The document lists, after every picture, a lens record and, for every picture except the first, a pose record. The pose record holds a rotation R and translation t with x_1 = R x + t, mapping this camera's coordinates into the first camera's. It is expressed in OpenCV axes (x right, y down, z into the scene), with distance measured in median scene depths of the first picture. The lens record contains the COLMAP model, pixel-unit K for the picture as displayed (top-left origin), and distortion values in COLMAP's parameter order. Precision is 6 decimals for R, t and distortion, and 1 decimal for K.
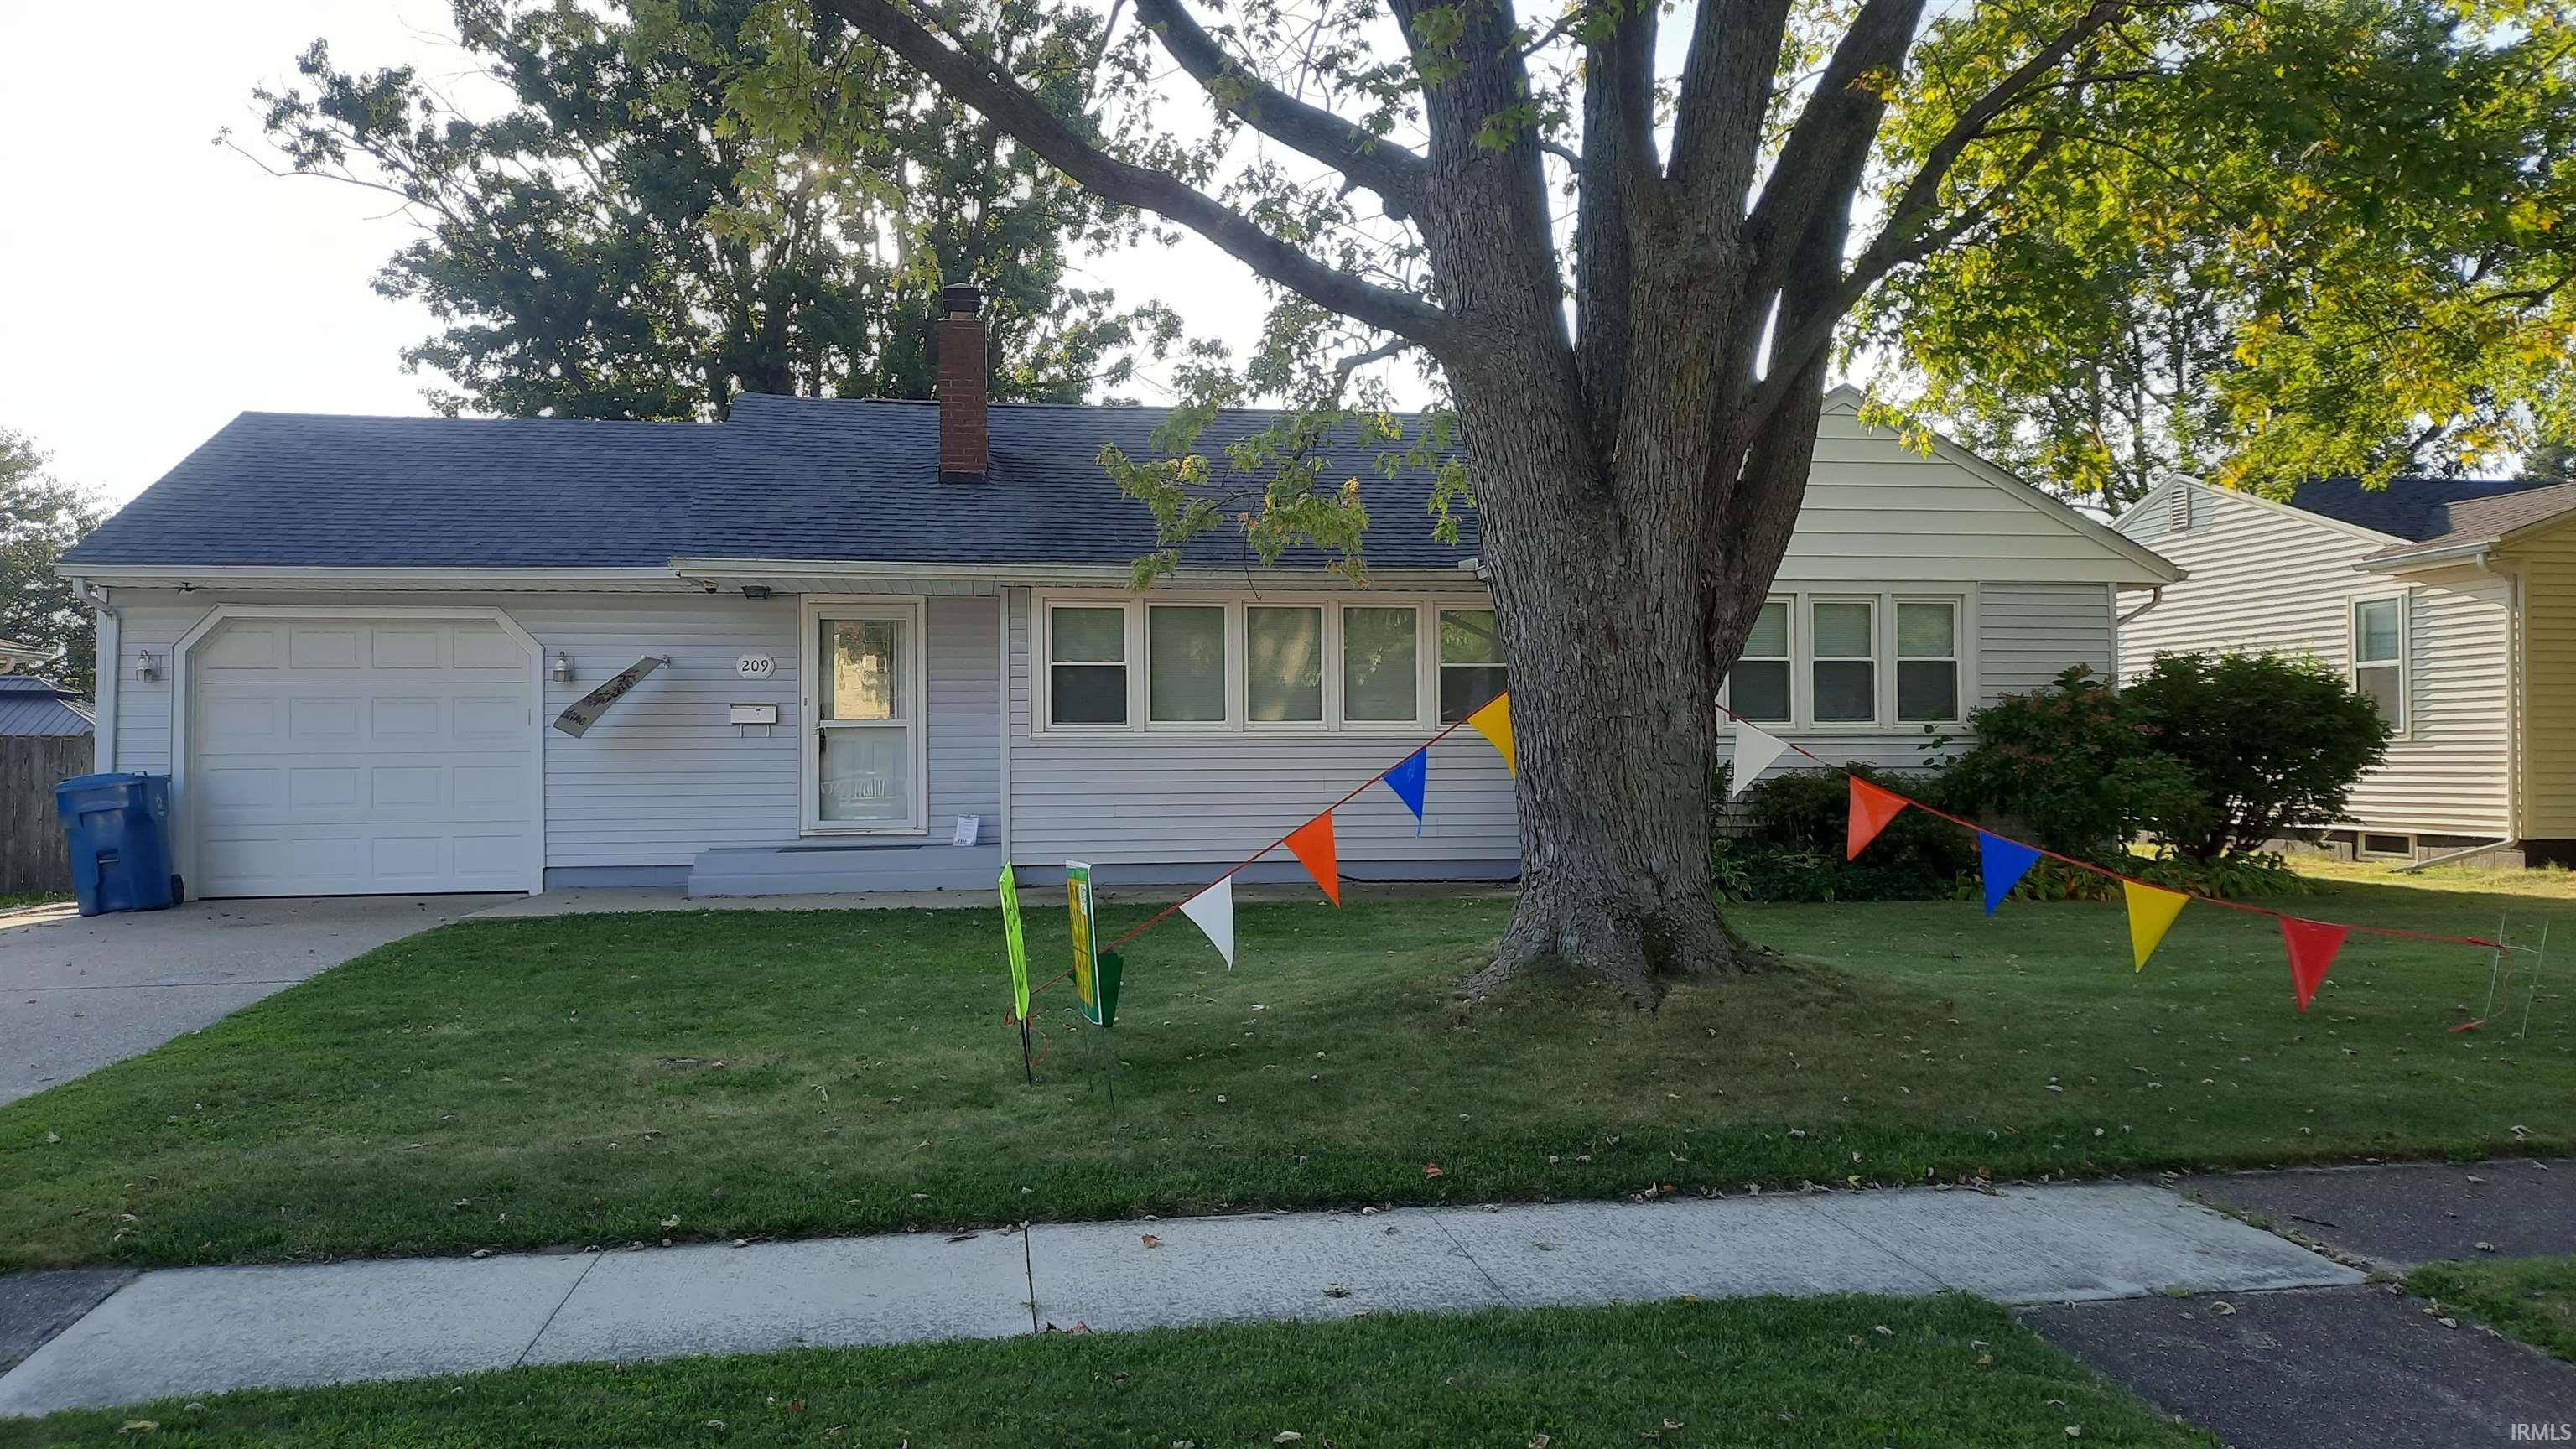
lens RADIAL K [[1861.2, 0, 1314.2], [0, 1861.2, 736.4], [0, 0, 1]] dist [0.055715, -0.076551]
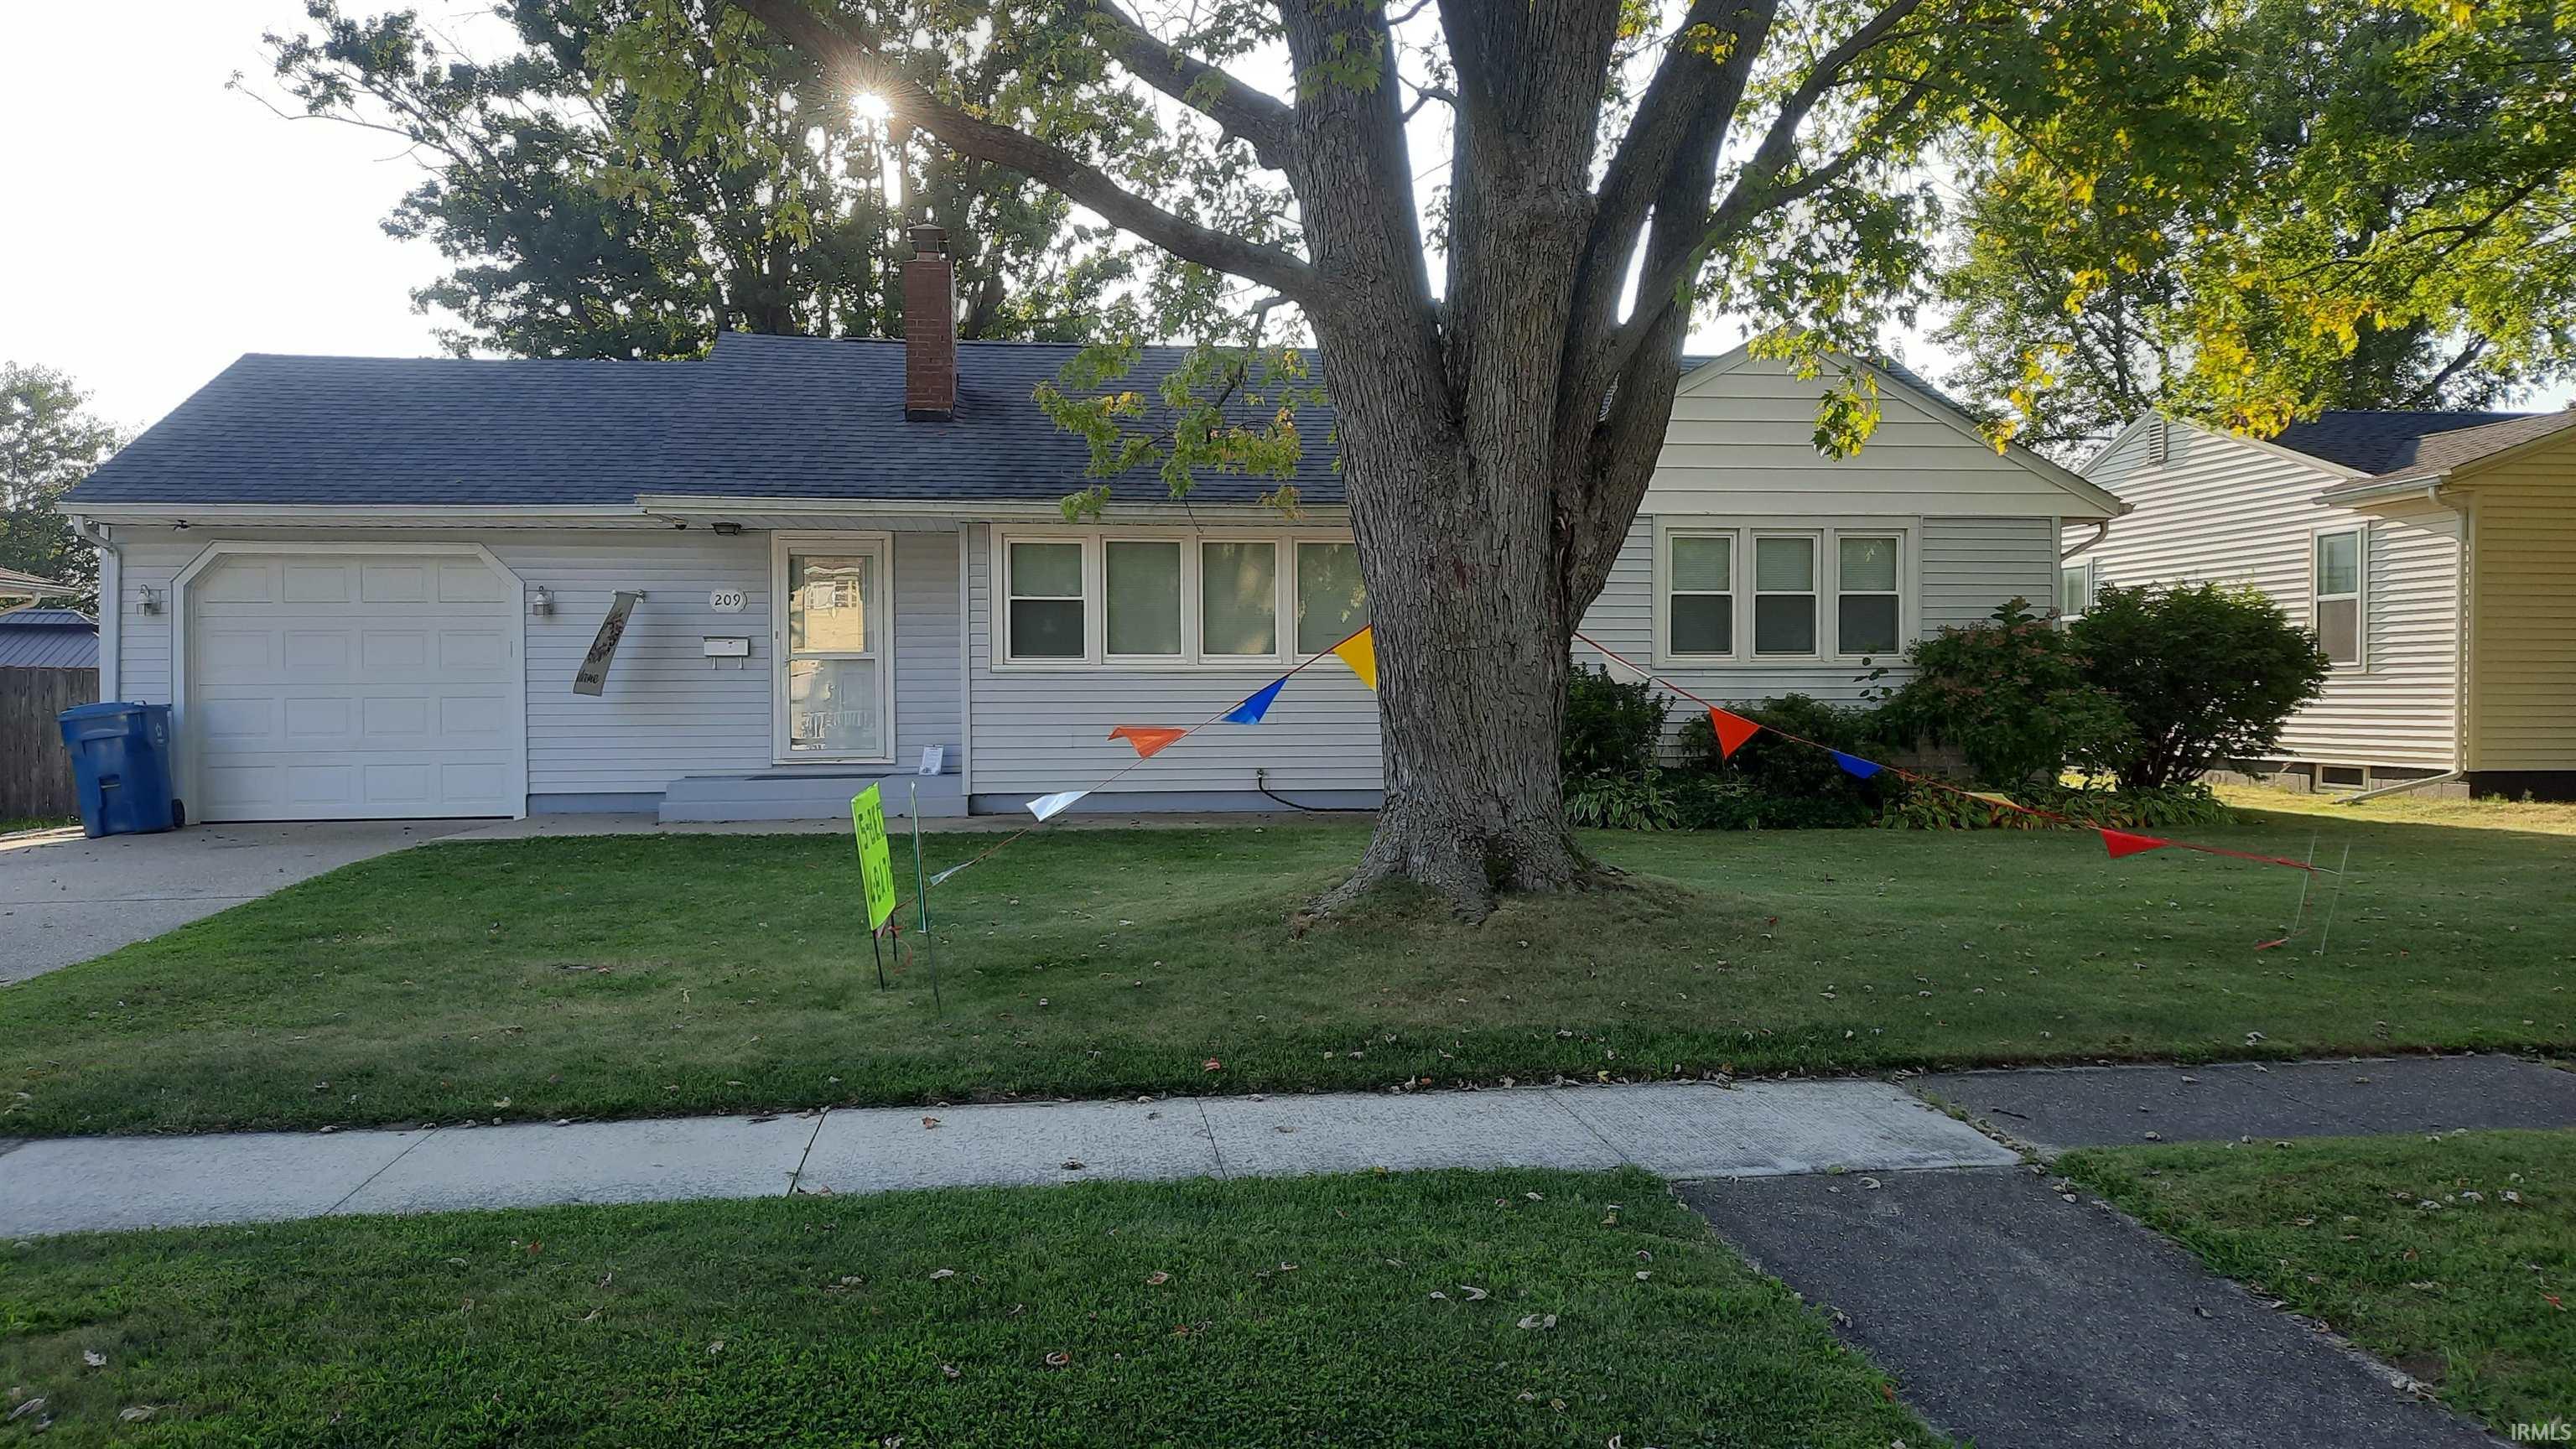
lens RADIAL K [[1861.2, 0, 1314.2], [0, 1861.2, 736.4], [0, 0, 1]] dist [0.055715, -0.076551]
pose [[0.999641, 0.001581, -0.026730, 0.057375], [-0.000645, 0.999386, 0.035021, 0.001285], [0.026769, -0.034991, 0.999029, -0.029457]]
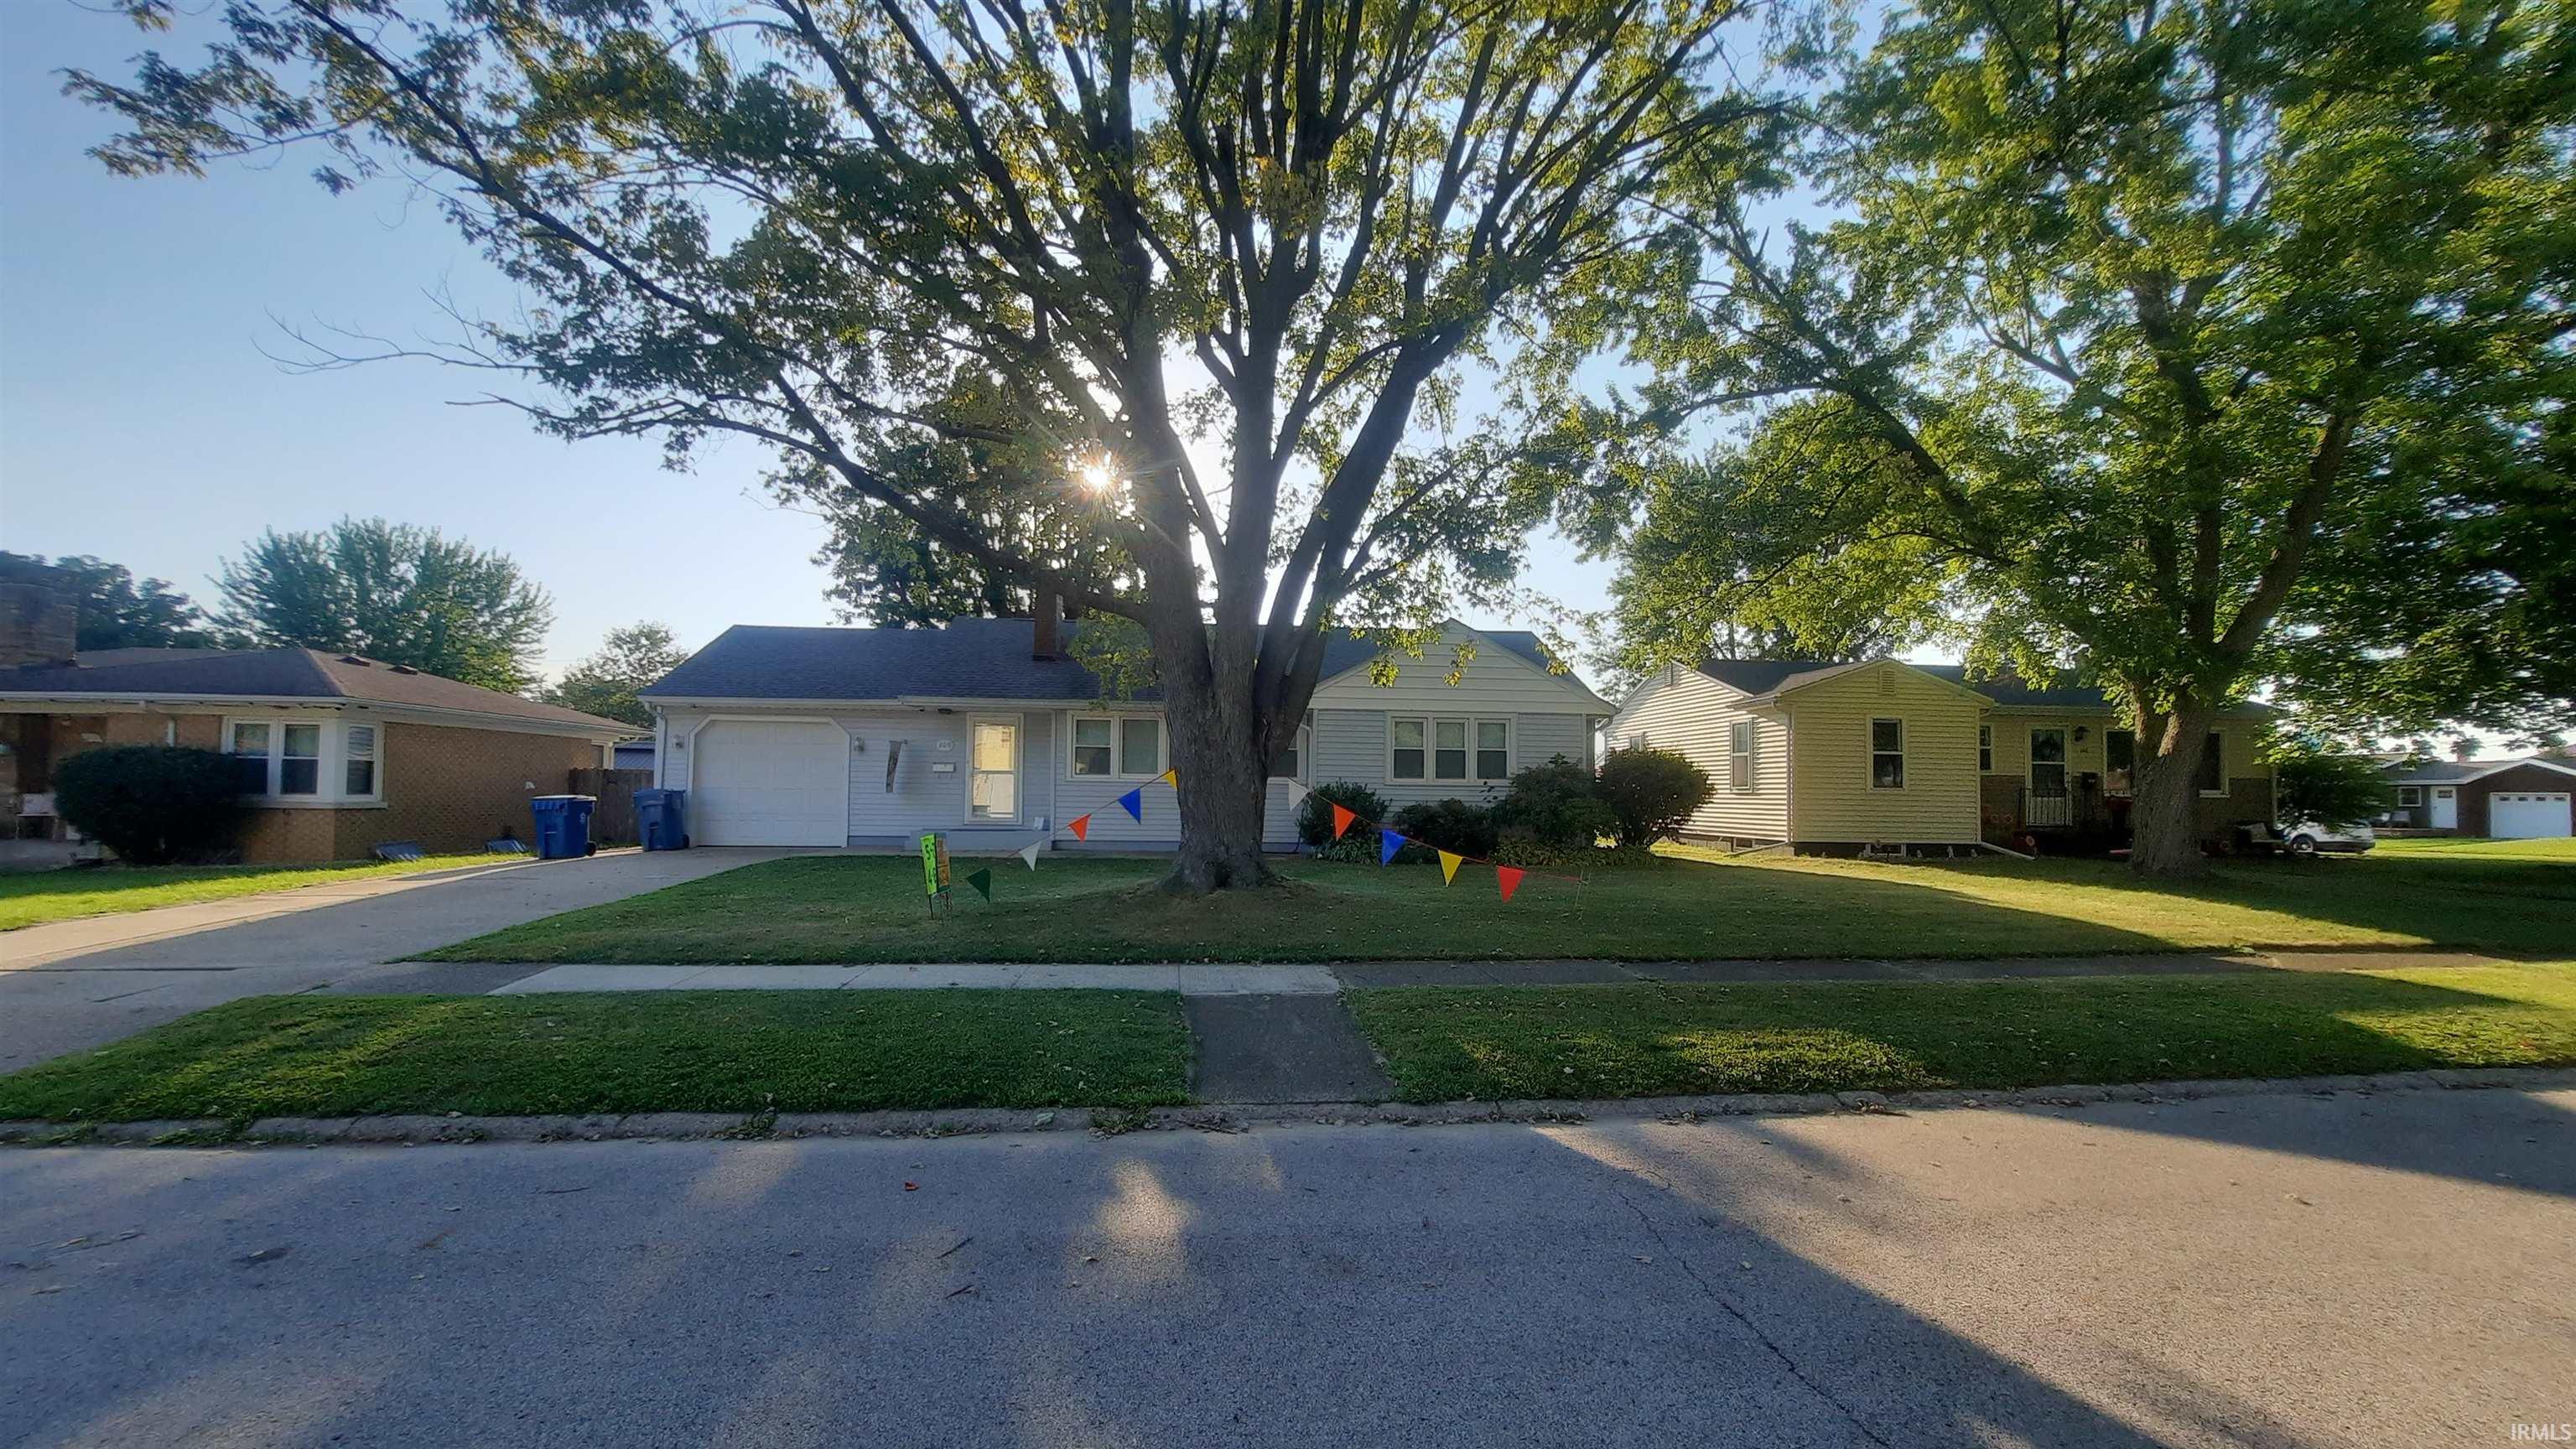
lens RADIAL K [[1008.9, 0, 1294.4], [0, 1008.9, 752.5], [0, 0, 1]] dist [-0.016835, 0.000014]
pose [[0.998069, 0.015147, -0.060240, 0.188662], [-0.016764, 0.999510, -0.026424, -0.005130], [0.059810, 0.027383, 0.997834, -0.148301]]
